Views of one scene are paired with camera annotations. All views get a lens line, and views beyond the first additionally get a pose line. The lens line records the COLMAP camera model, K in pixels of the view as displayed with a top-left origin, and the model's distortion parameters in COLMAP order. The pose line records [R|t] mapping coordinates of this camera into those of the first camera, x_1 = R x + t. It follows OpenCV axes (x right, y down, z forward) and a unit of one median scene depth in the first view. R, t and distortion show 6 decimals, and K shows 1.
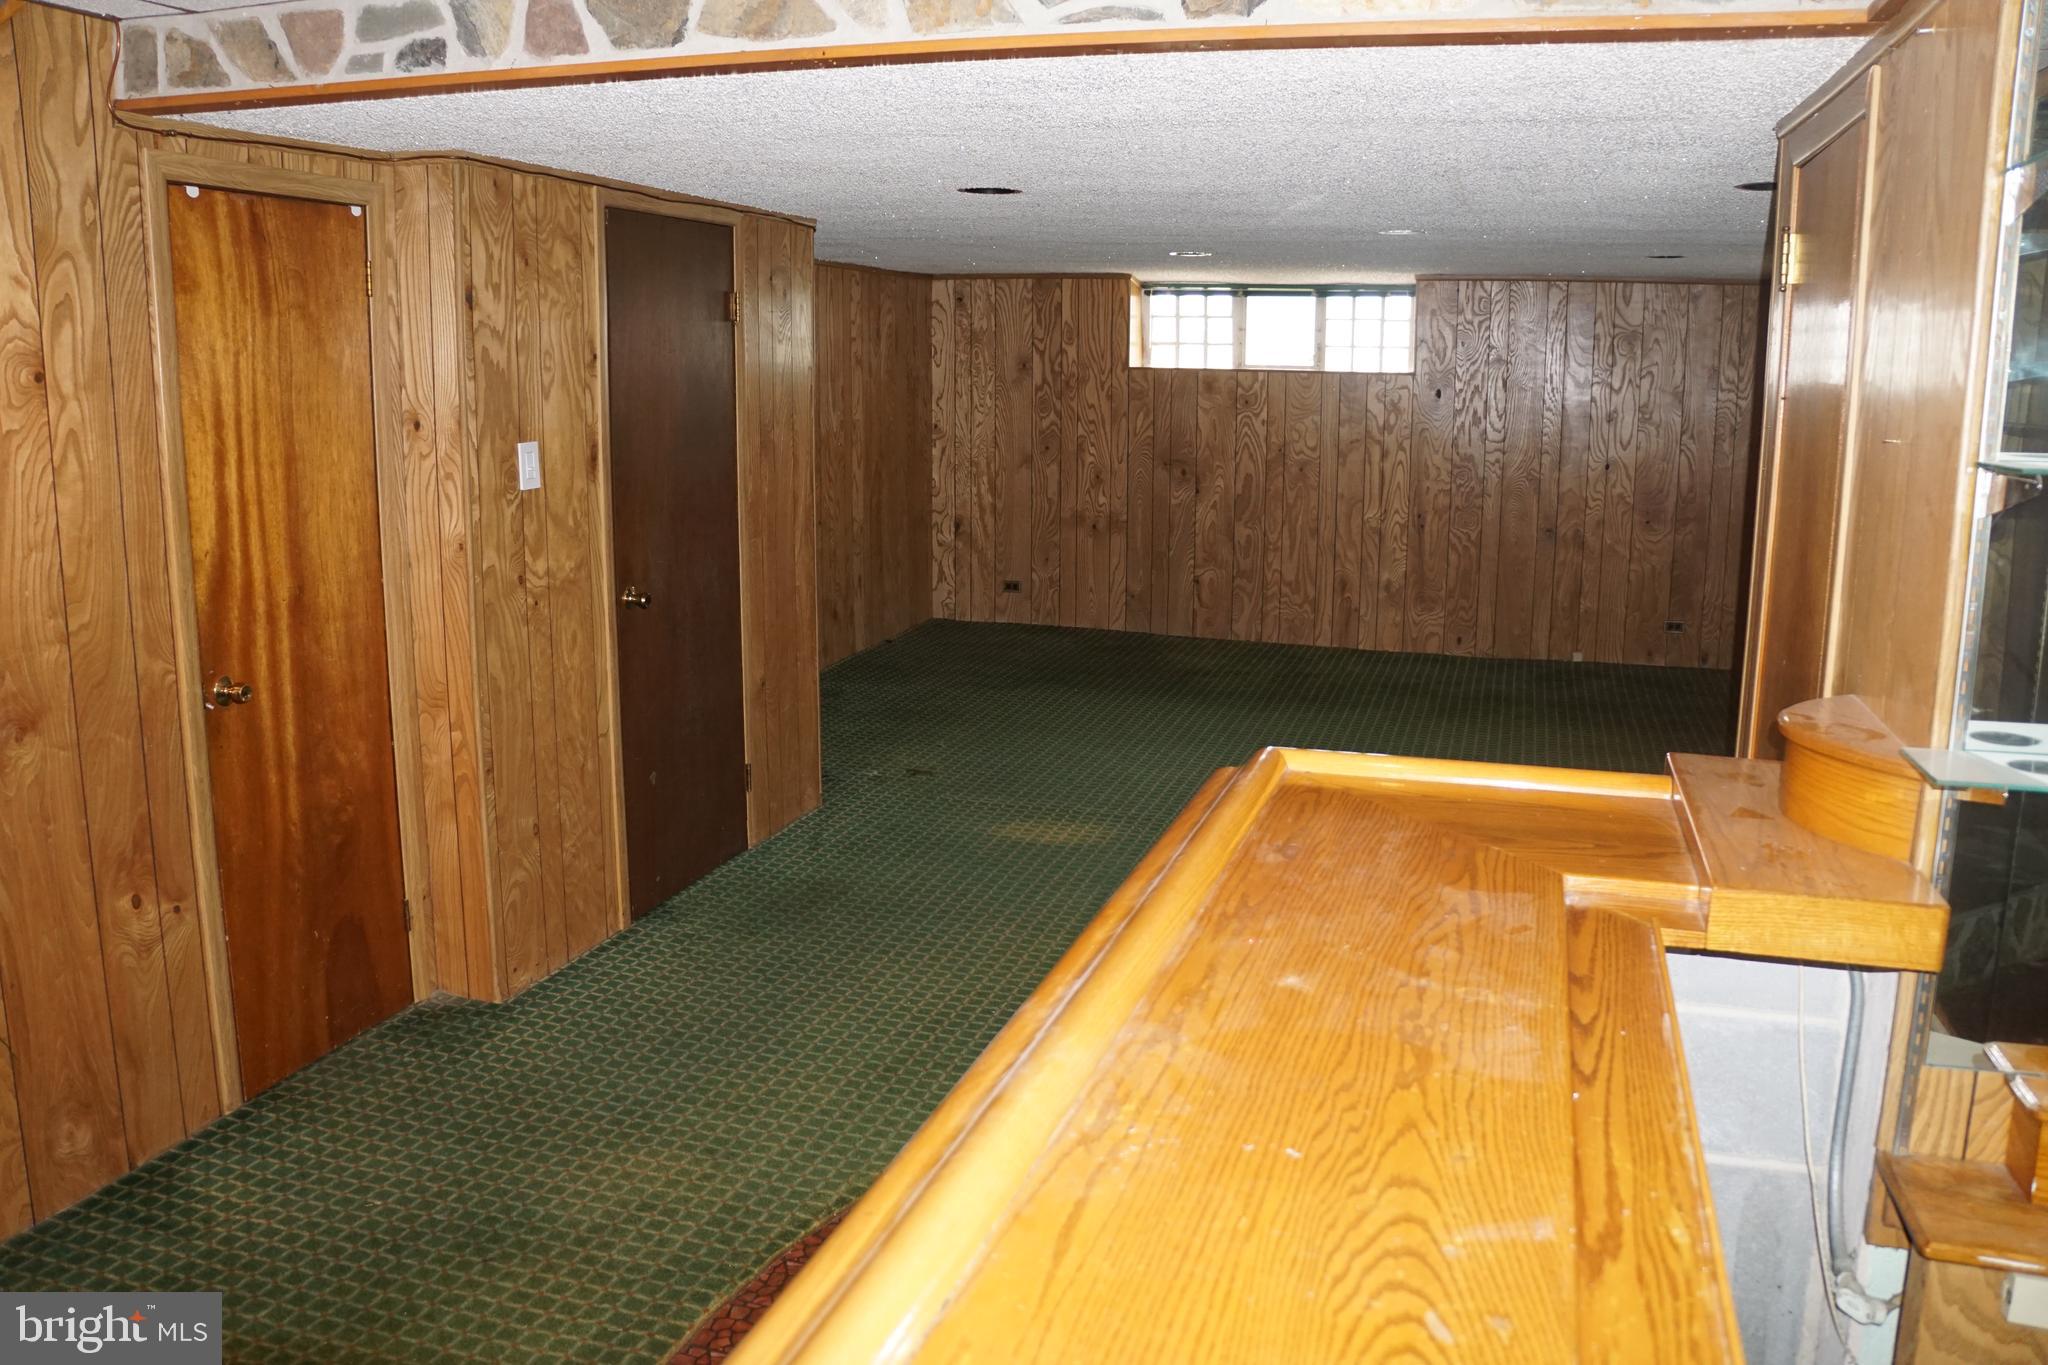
lens RADIAL K [[1611.3, 0, 1033.2], [0, 1611.3, 666.8], [0, 0, 1]] dist [-0.186503, 0.132563]
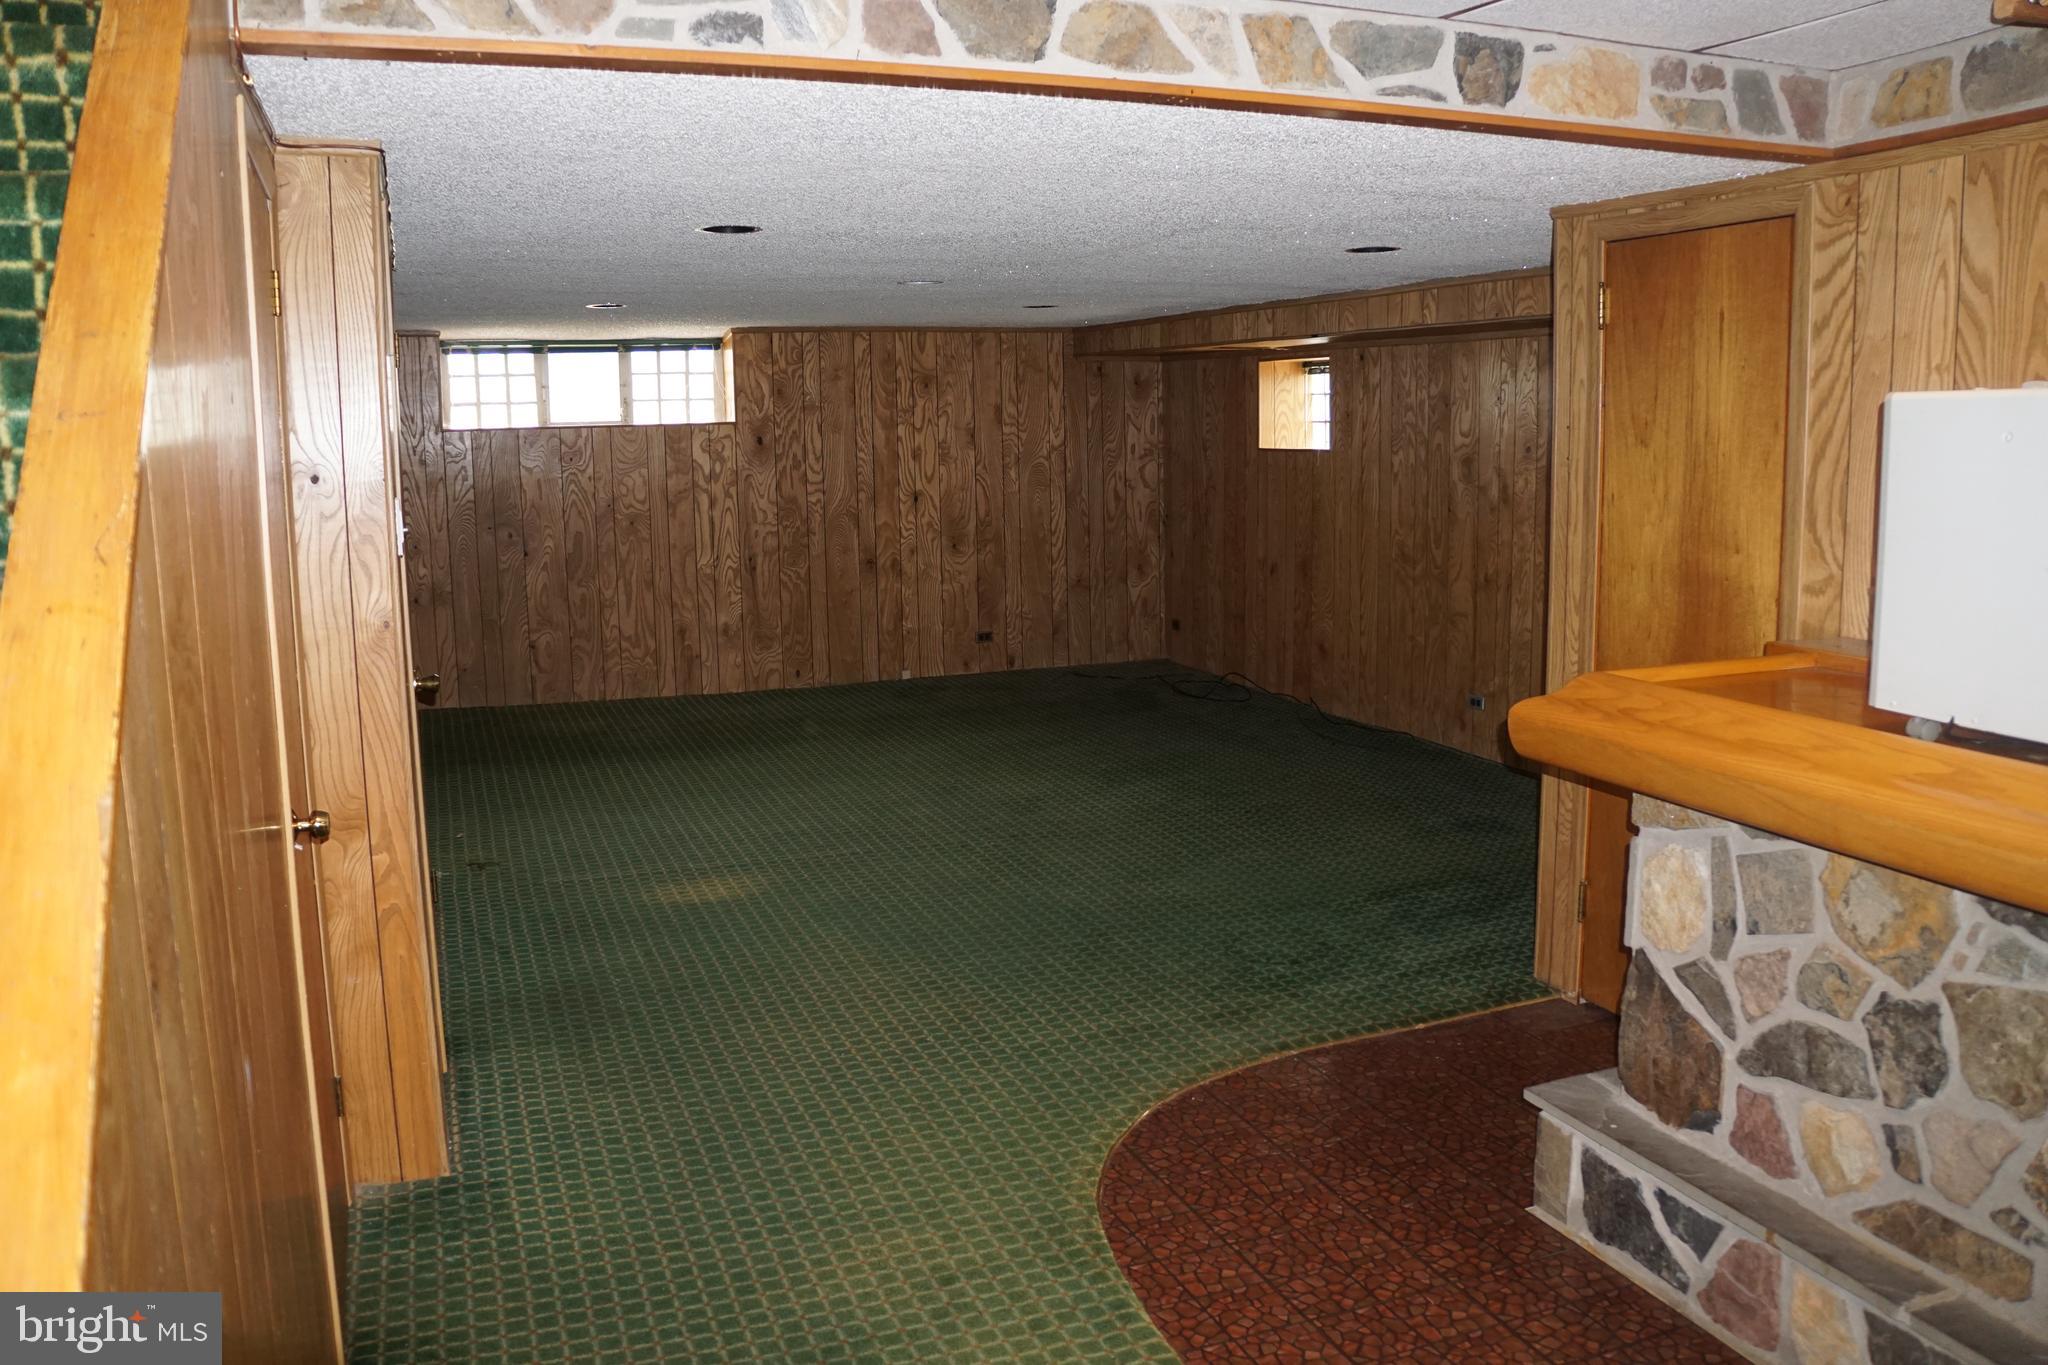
lens RADIAL K [[1611.3, 0, 1024.7], [0, 1611.3, 665.3], [0, 0, 1]] dist [-0.186503, 0.132563]
pose [[0.786960, -0.110408, 0.607046, -0.410820], [0.135820, 0.990725, 0.004117, -0.009660], [-0.601870, 0.079210, 0.794656, 0.108014]]
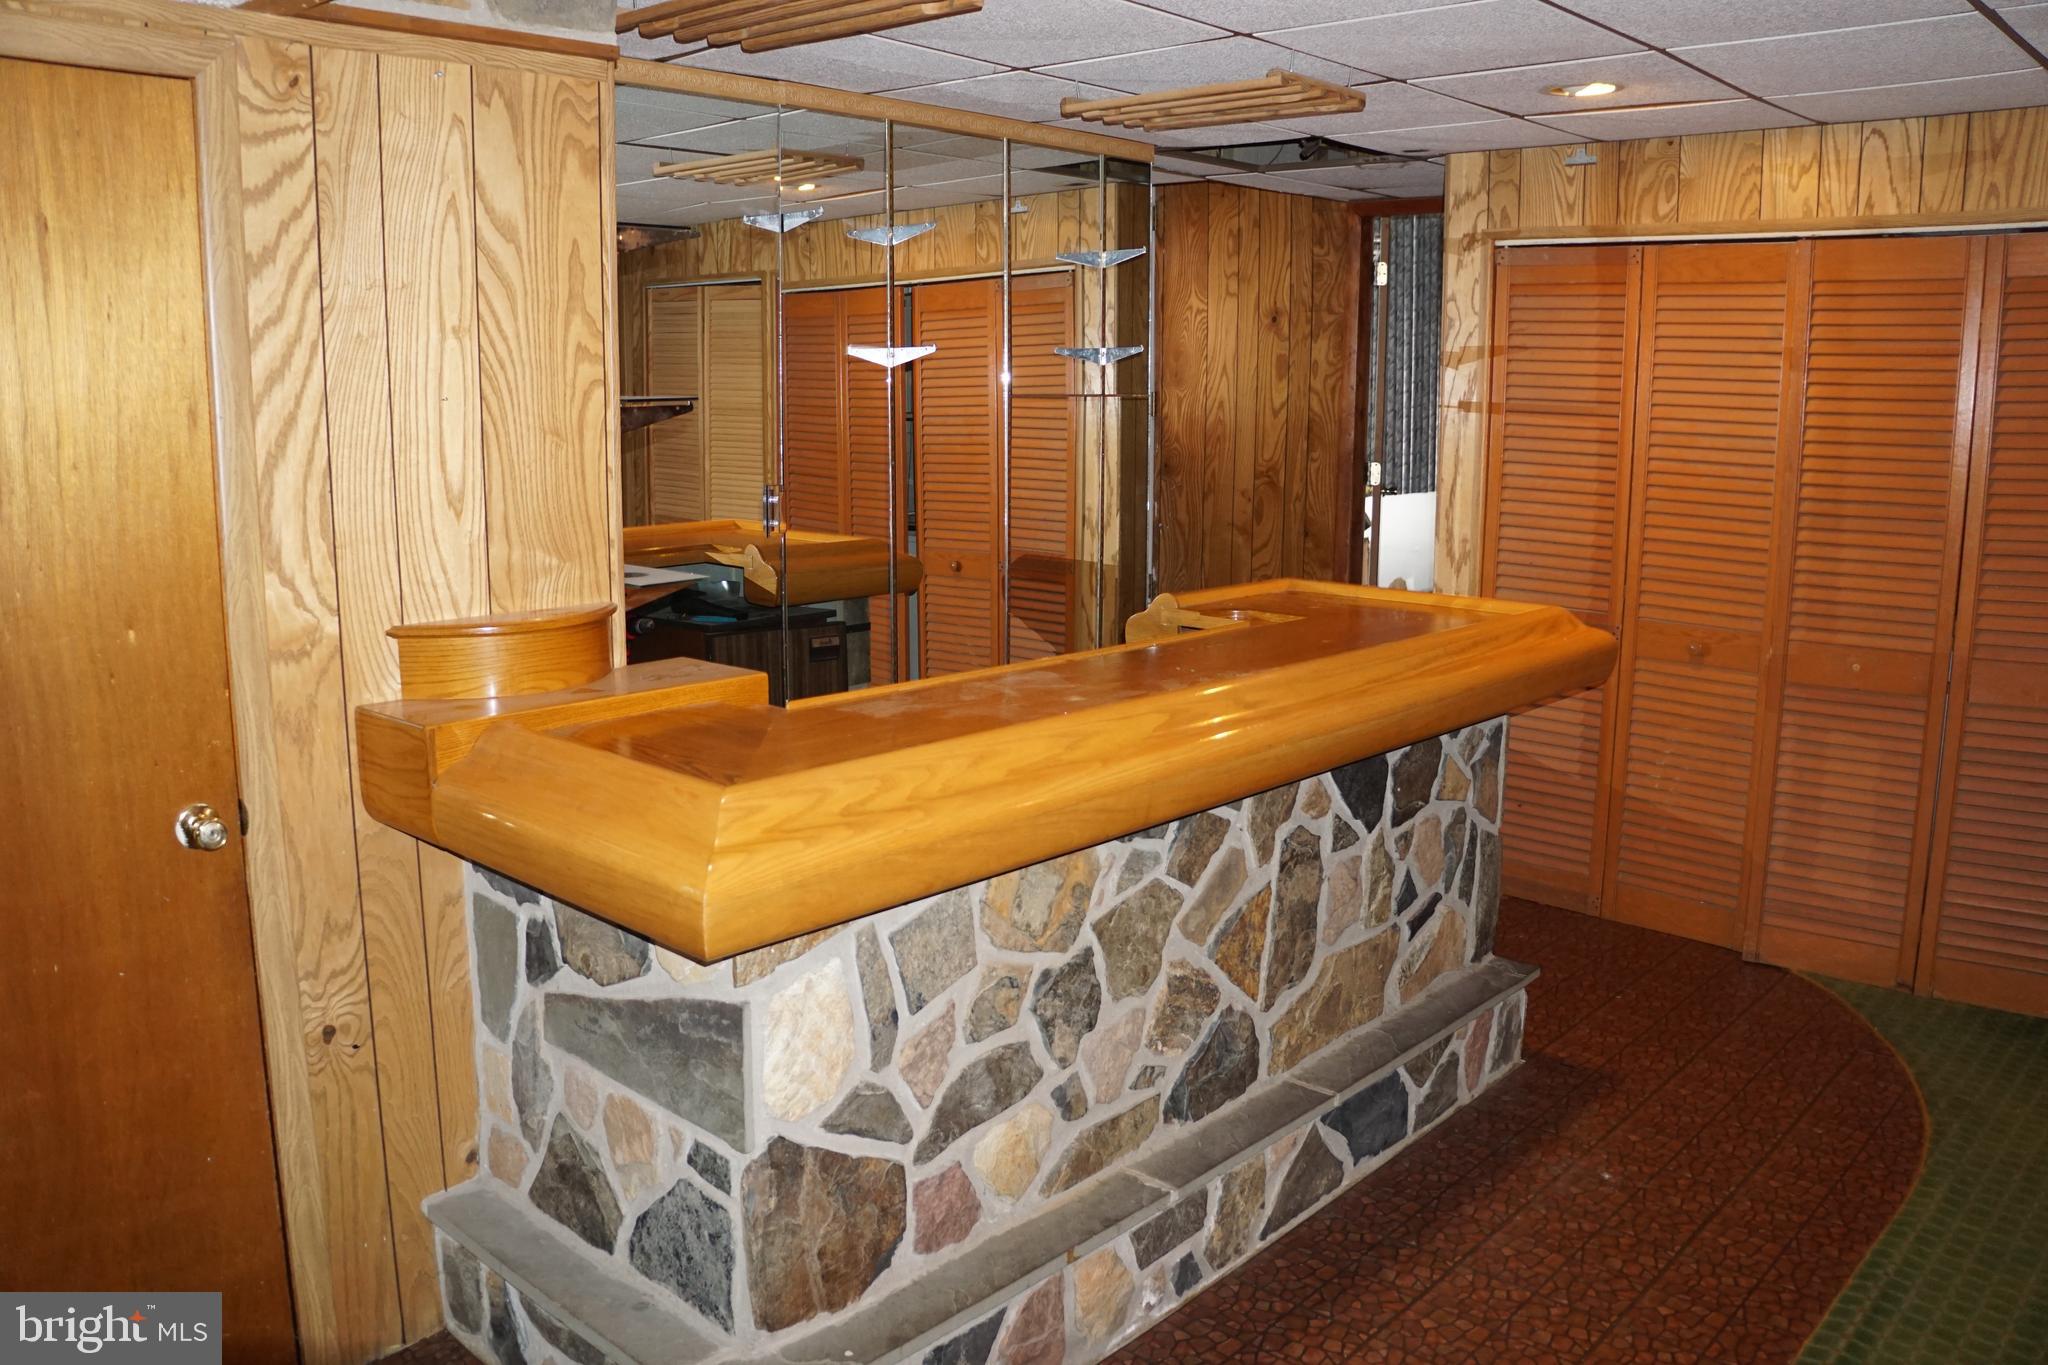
lens RADIAL K [[1611.3, 0, 1032.0], [0, 1611.3, 669.5], [0, 0, 1]] dist [-0.186503, 0.132563]
pose [[-0.904319, -0.087786, 0.417733, -0.143725], [0.067559, 0.936854, 0.343132, -0.119357], [-0.421477, 0.338522, -0.841285, 0.670048]]
